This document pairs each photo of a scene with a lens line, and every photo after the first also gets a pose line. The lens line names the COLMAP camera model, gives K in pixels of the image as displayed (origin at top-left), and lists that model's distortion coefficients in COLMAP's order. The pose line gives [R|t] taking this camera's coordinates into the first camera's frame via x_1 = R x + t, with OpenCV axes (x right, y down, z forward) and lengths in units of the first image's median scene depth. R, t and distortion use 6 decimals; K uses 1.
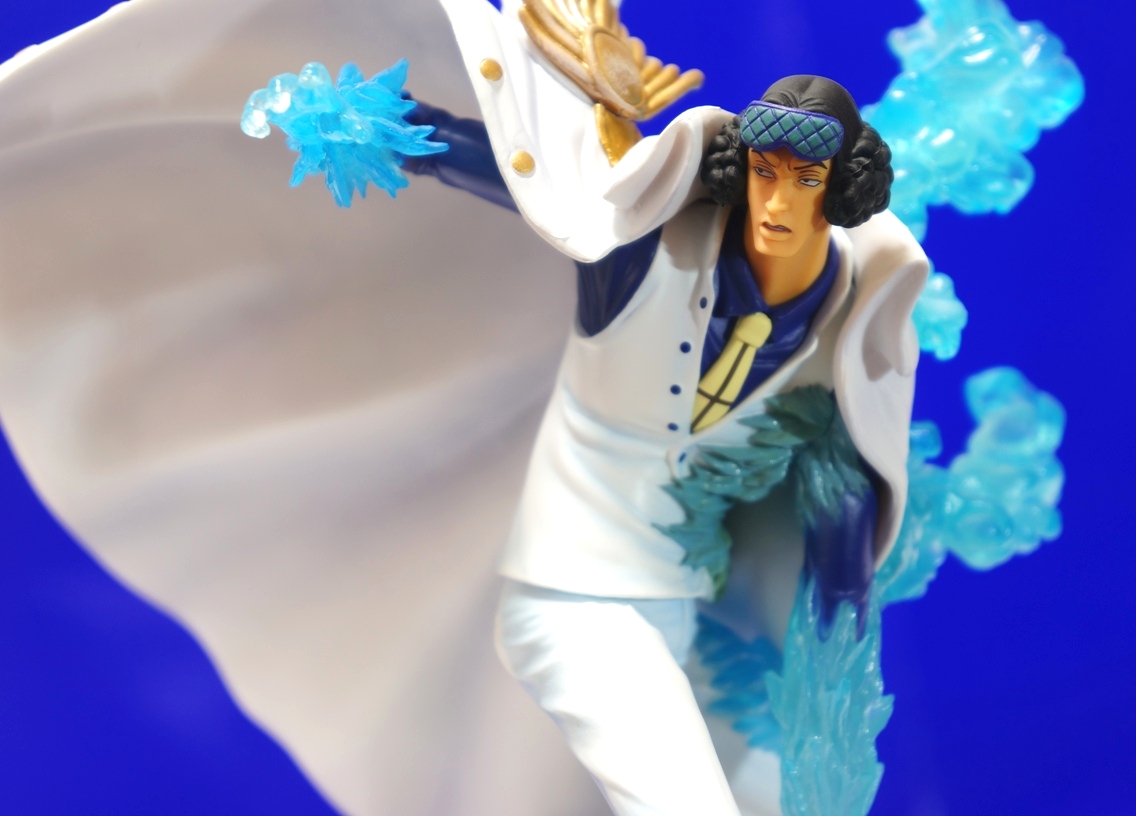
lens RADIAL K [[3005.2, 0, 598.8], [0, 3005.2, 415.5], [0, 0, 1]] dist [0.195036, 0.000000]
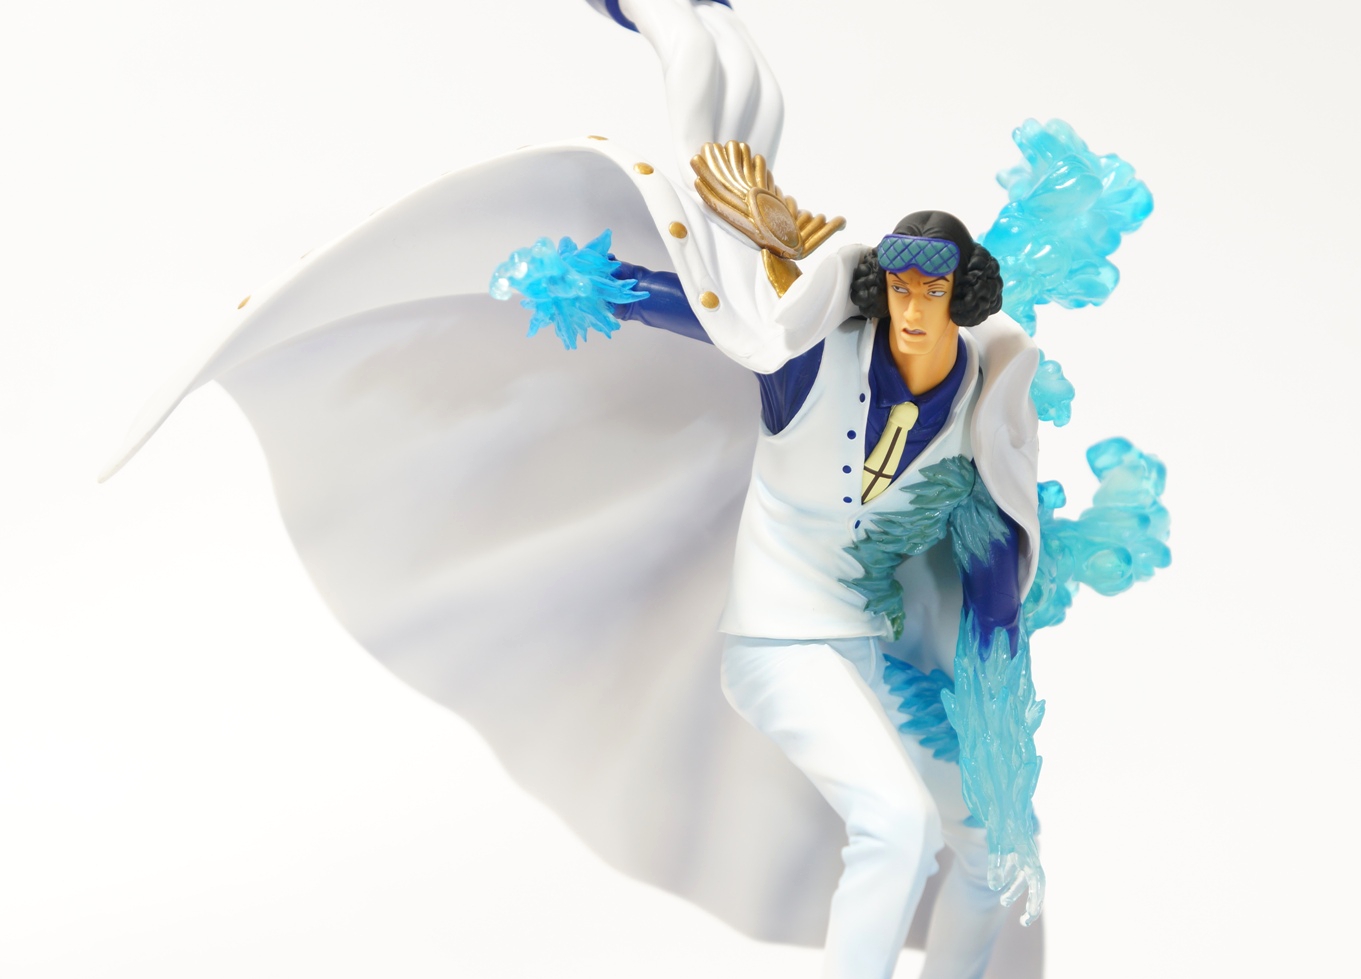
lens RADIAL K [[3114.1, 0, 683.3], [0, 3114.1, 492.8], [0, 0, 1]] dist [0.185245, 0.000000]
pose [[0.995261, -0.092433, -0.030186, -0.004034], [0.091318, 0.995155, -0.036437, 0.042264], [0.033408, 0.033508, 0.998880, -0.300297]]
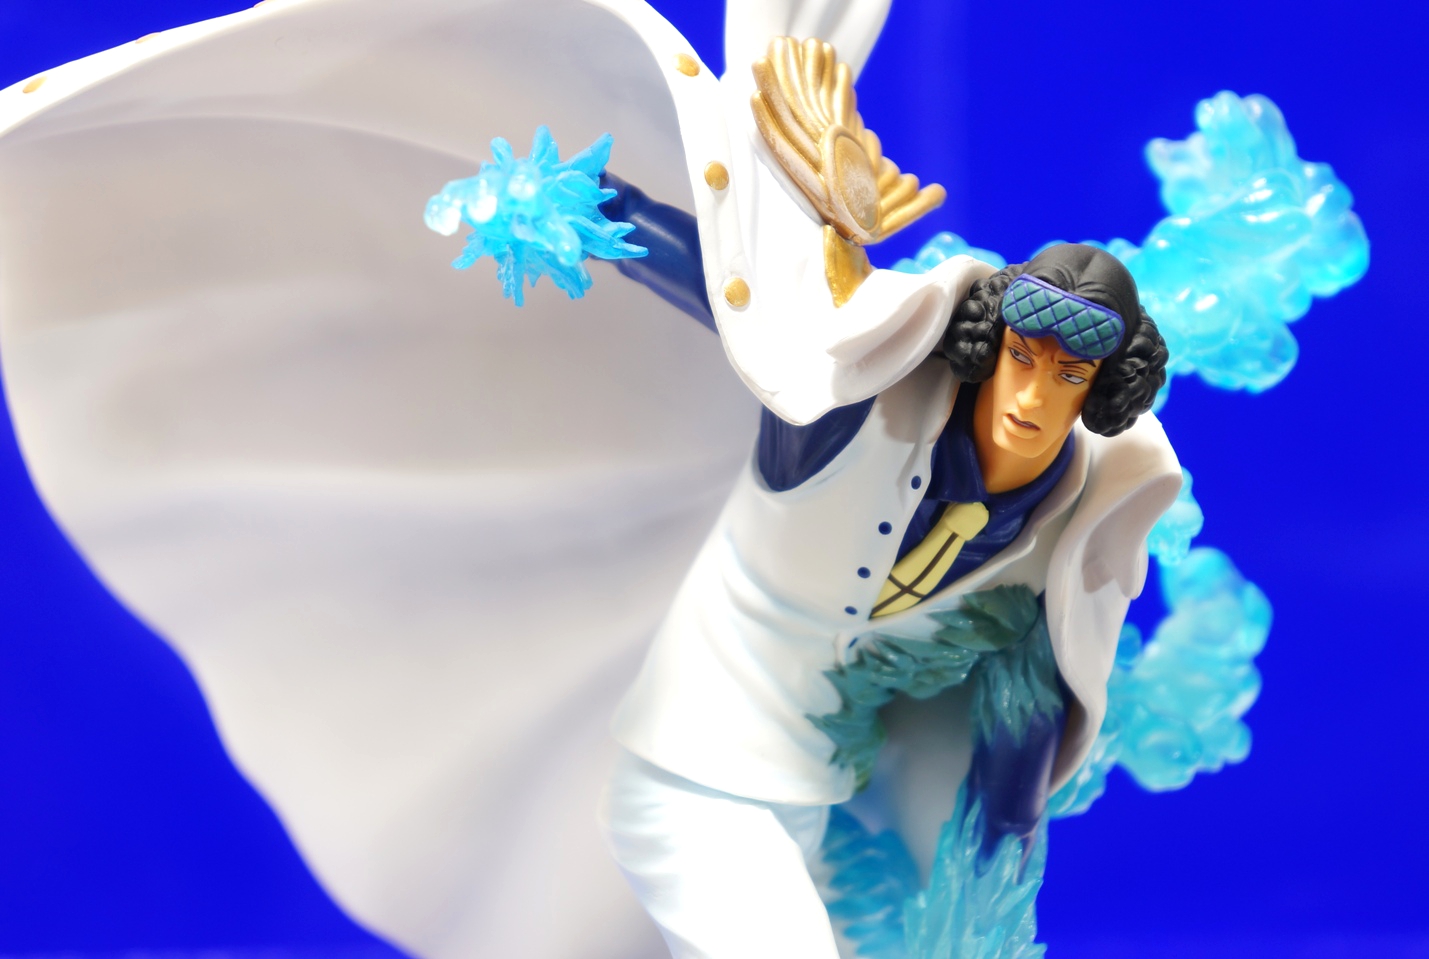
lens RADIAL K [[3603.8, 0, 702.8], [0, 3603.8, 483.8], [0, 0, 1]] dist [0.269937, 0.000000]
pose [[0.984829, 0.151669, 0.084314, -0.109280], [-0.159662, 0.982305, 0.097906, -0.125911], [-0.067973, -0.109883, 0.991618, -0.007062]]
